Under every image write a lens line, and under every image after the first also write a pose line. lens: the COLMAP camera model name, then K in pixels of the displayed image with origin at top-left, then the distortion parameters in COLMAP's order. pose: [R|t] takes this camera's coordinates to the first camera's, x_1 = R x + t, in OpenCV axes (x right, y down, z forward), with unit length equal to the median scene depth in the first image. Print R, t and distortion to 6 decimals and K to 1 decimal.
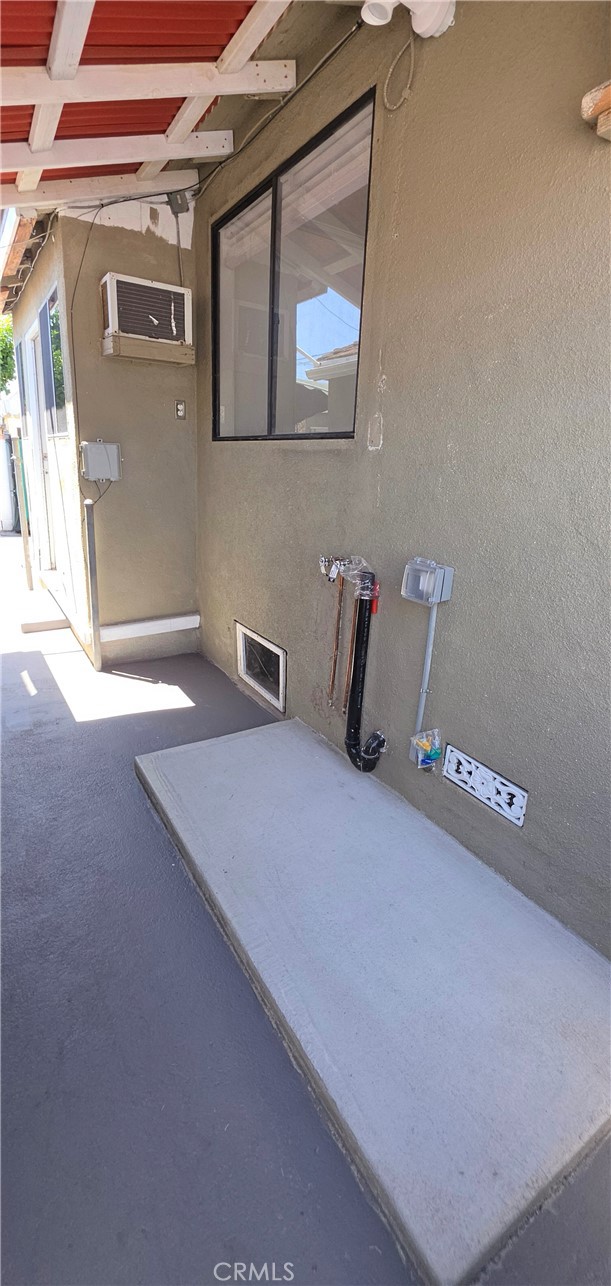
lens RADIAL K [[535.6, 0, 305.5], [0, 535.6, 643.0], [0, 0, 1]] dist [0.000348, -0.000320]
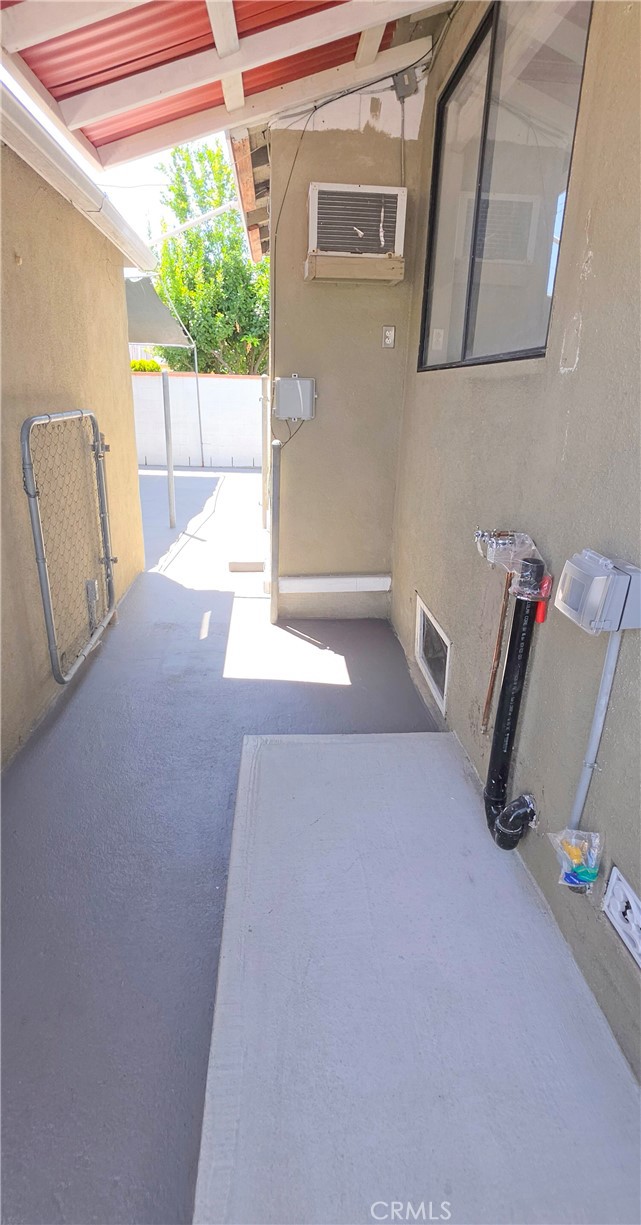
lens RADIAL K [[563.5, 0, 319.2], [0, 563.5, 590.9], [0, 0, 1]] dist [-0.002527, 0.000301]
pose [[0.882356, 0.140074, -0.449251, 0.143933], [-0.140440, 0.989549, 0.032703, -0.057760], [0.449137, 0.034237, 0.892807, 0.191232]]
